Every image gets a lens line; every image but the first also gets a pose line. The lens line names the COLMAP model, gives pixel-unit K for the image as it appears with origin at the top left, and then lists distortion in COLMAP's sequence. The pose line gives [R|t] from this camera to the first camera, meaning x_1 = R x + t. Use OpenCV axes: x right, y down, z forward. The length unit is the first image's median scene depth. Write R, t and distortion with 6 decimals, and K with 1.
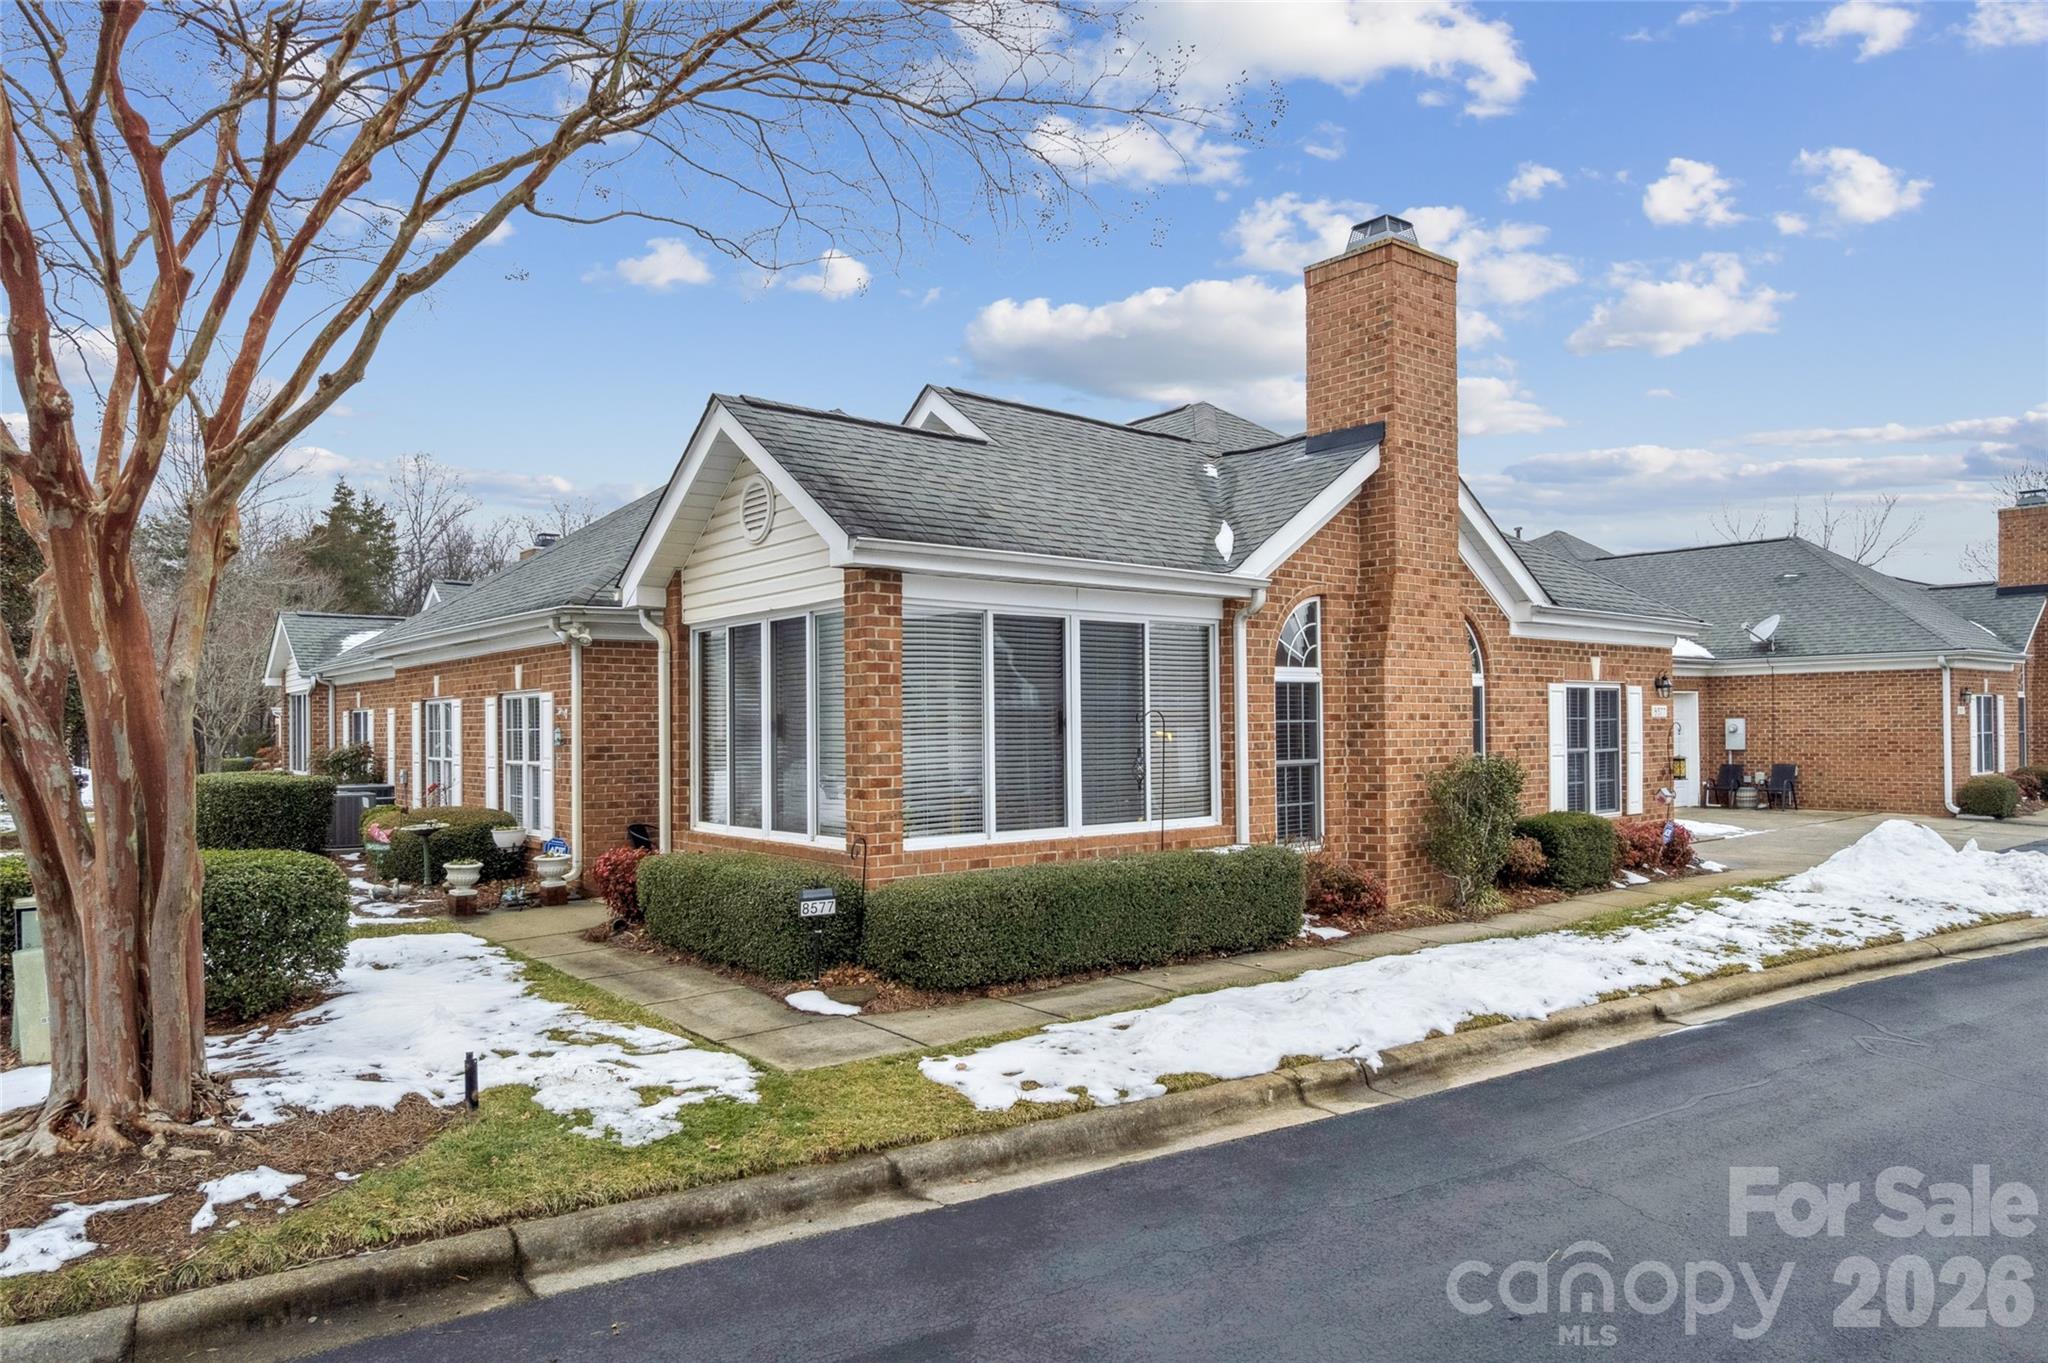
lens RADIAL K [[1328.7, 0, 1040.6], [0, 1328.7, 714.0], [0, 0, 1]] dist [-0.052650, 0.039955]
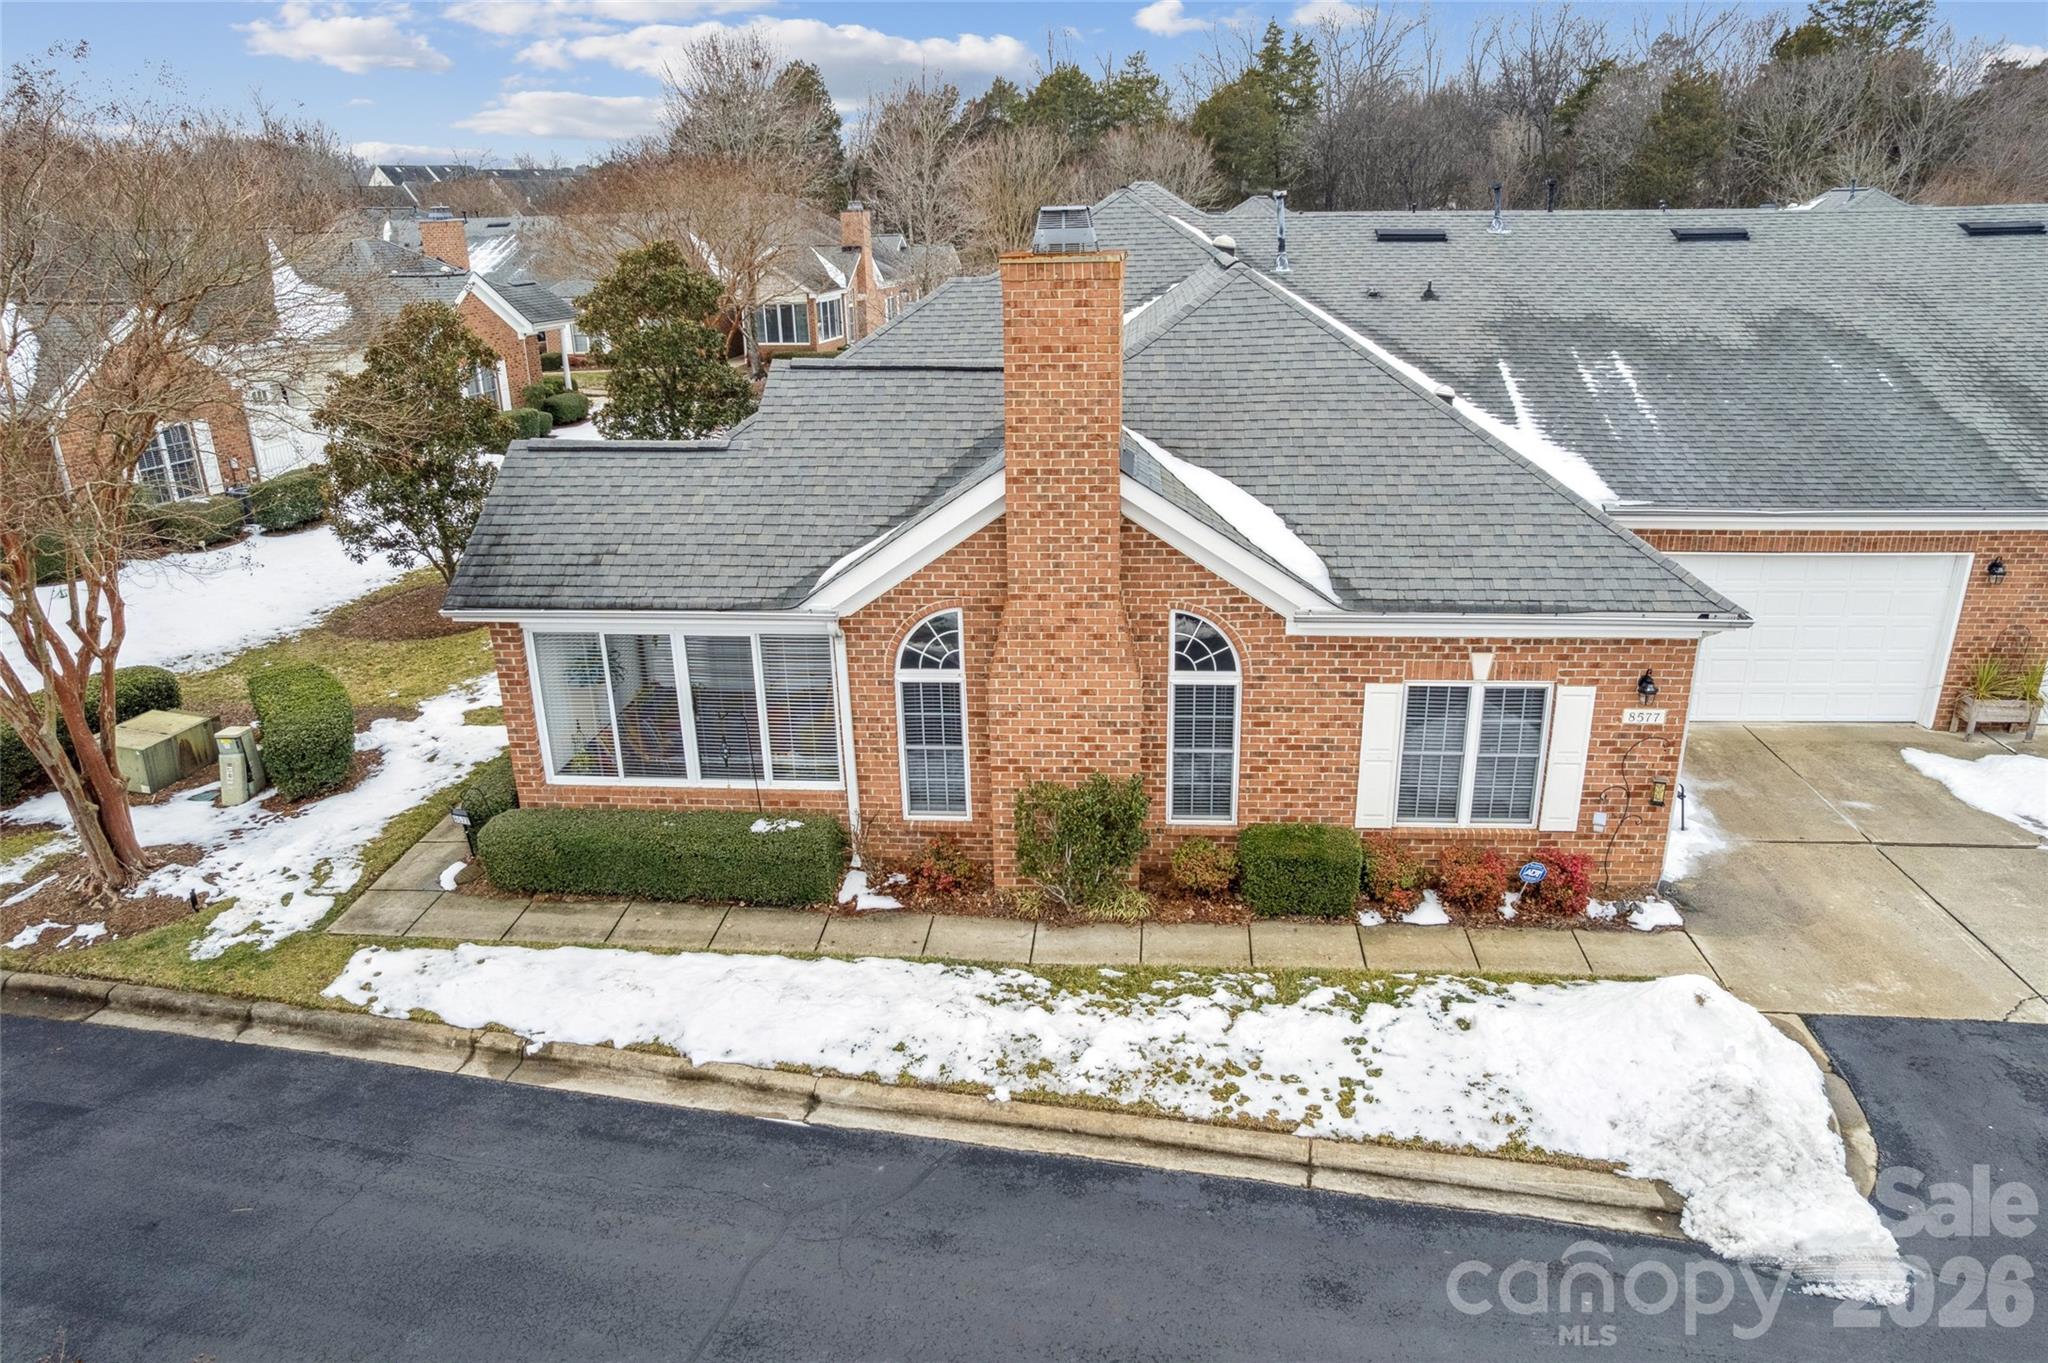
lens RADIAL K [[1328.7, 0, 1020.6], [0, 1328.7, 650.2], [0, 0, 1]] dist [-0.052650, 0.039955]
pose [[0.707848, 0.219916, -0.671259, 0.977886], [0.021830, 0.943036, 0.331974, -0.413218], [0.706028, -0.249641, 0.662725, 0.313600]]
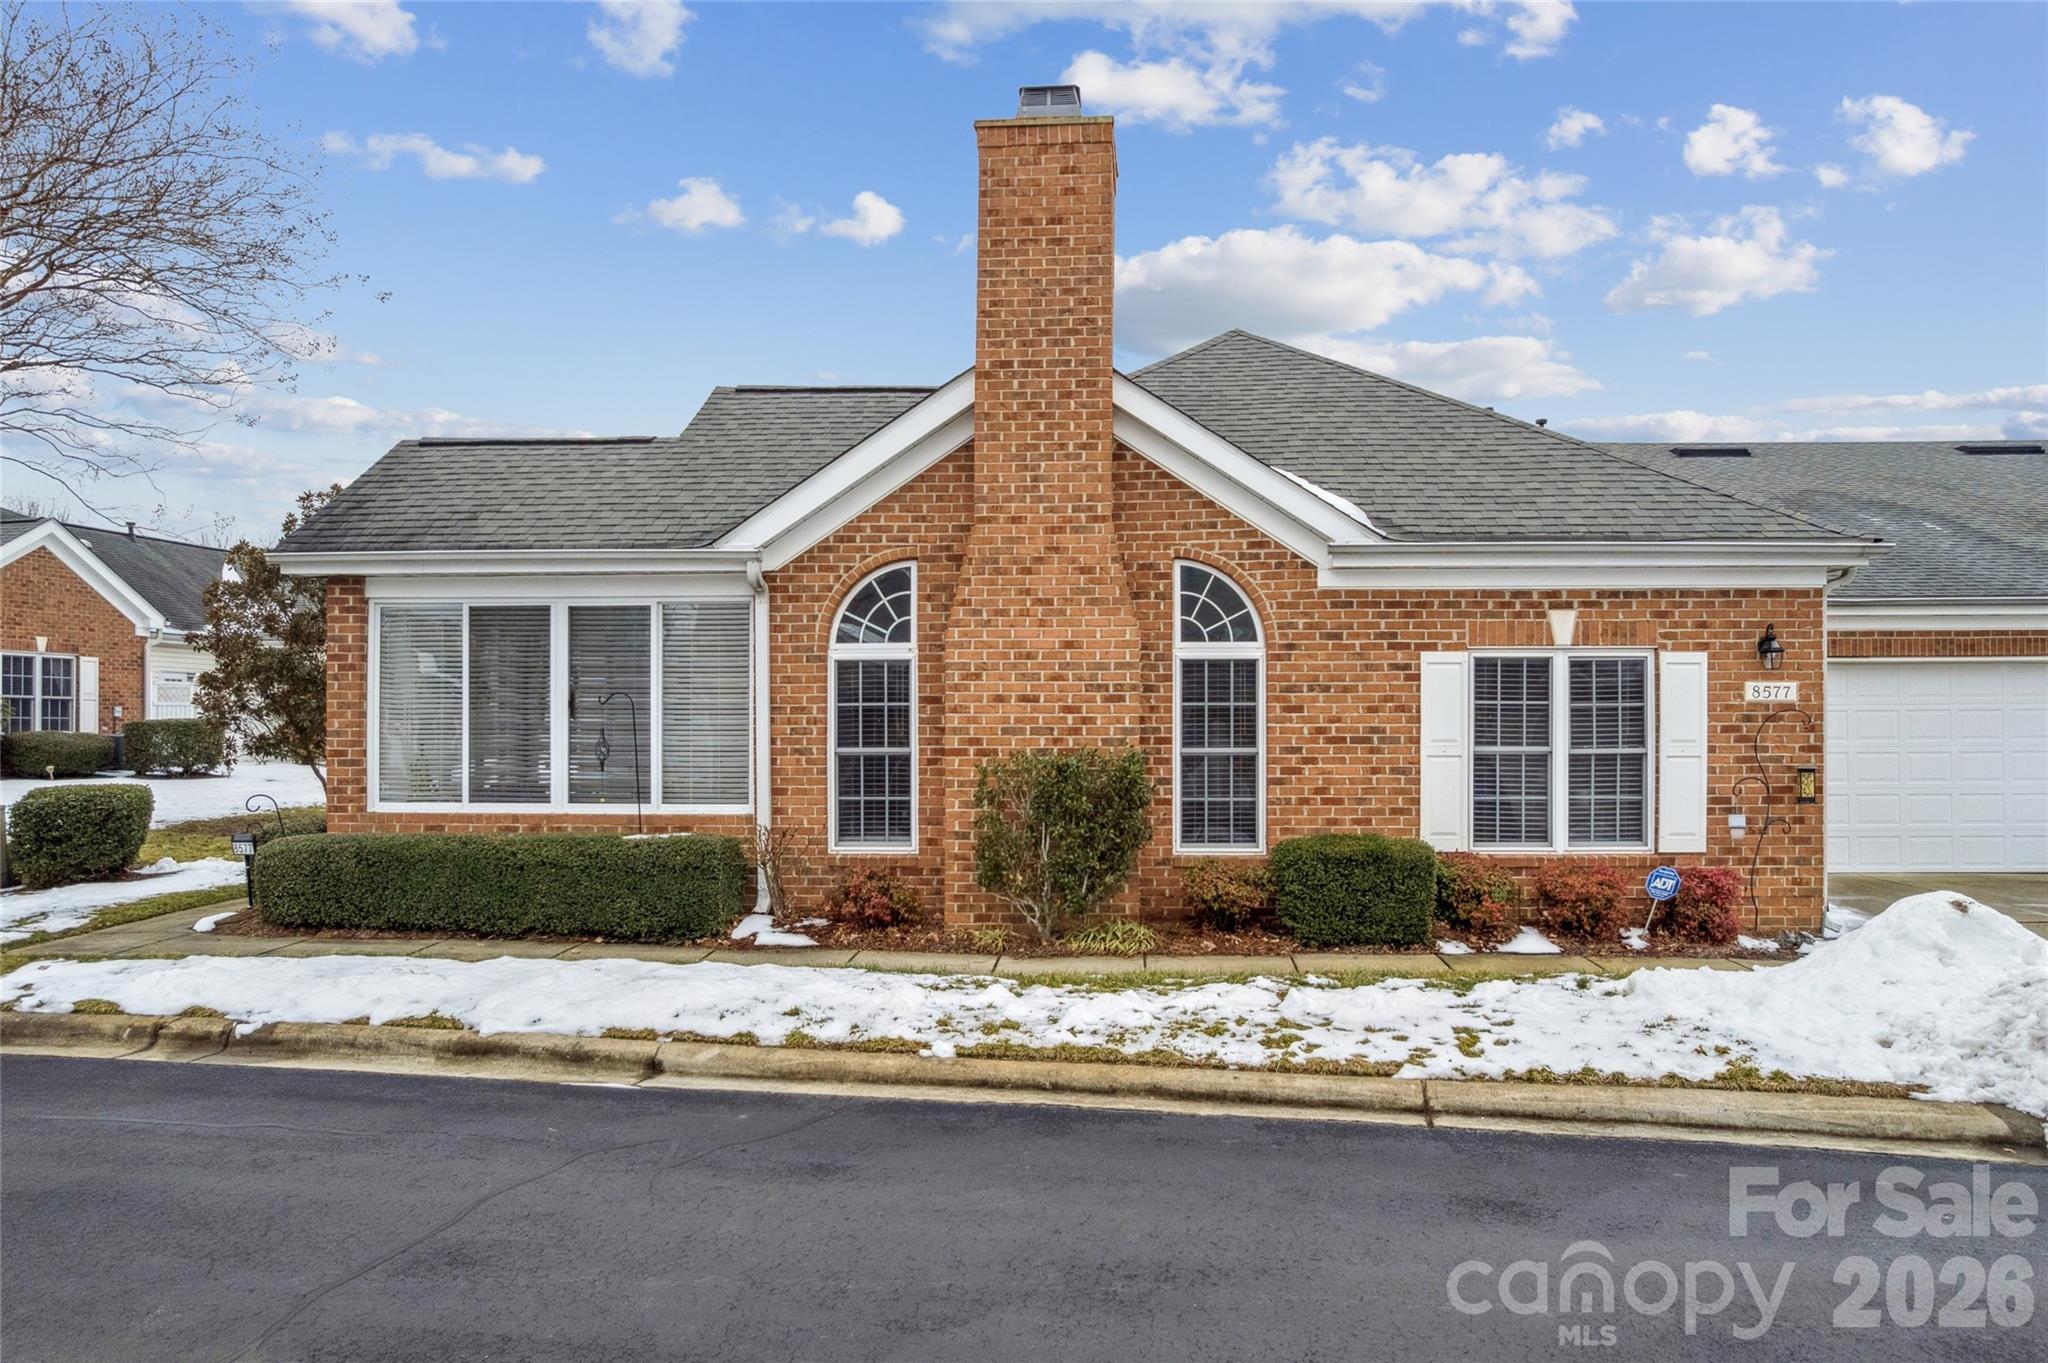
lens RADIAL K [[1328.7, 0, 1041.4], [0, 1328.7, 718.7], [0, 0, 1]] dist [-0.052650, 0.039955]
pose [[0.729617, 0.003746, -0.683845, 0.867929], [-0.000830, 0.999989, 0.004593, 0.010934], [0.683855, -0.002784, 0.729613, 0.423991]]
